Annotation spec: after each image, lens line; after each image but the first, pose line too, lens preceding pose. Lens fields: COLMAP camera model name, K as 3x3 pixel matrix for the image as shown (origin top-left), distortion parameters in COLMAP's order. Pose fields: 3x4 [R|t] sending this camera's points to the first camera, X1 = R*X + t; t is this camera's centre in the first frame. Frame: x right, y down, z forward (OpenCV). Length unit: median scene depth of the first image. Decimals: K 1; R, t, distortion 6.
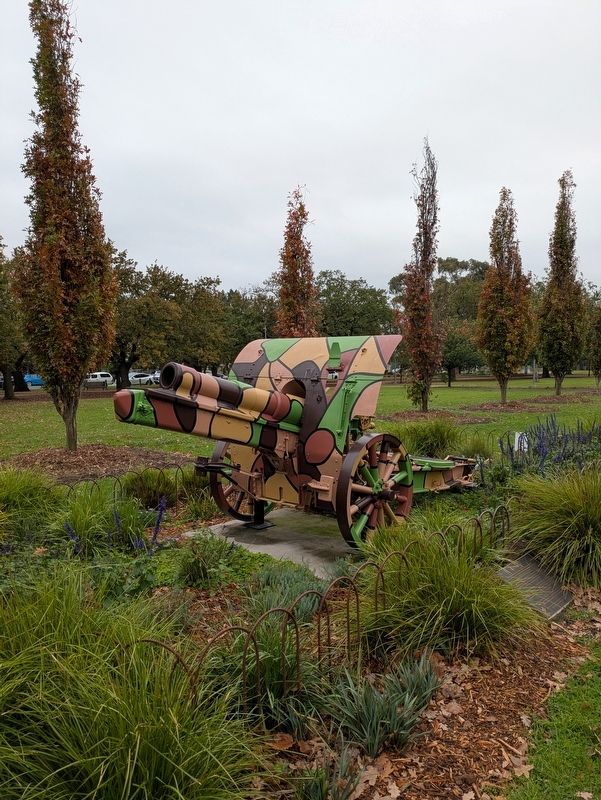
lens RADIAL K [[591.6, 0, 298.5], [0, 591.6, 406.4], [0, 0, 1]] dist [0.054100, -0.041802]
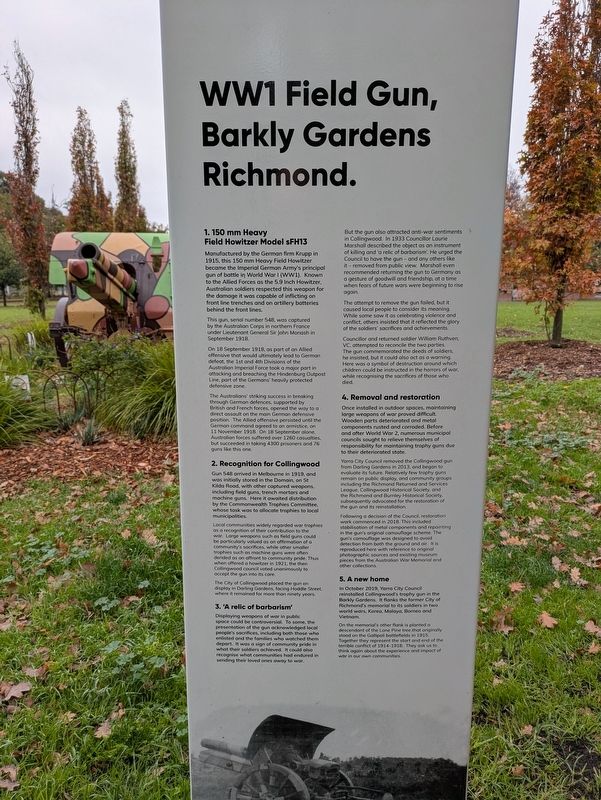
lens RADIAL K [[603.8, 0, 300.5], [0, 603.8, 400.0], [0, 0, 1]] dist [0.010367, 0.000940]
pose [[0.731683, -0.125399, 0.670012, -0.194694], [0.048944, 0.990061, 0.131850, 0.030078], [-0.679886, -0.063679, 0.730548, -0.098880]]
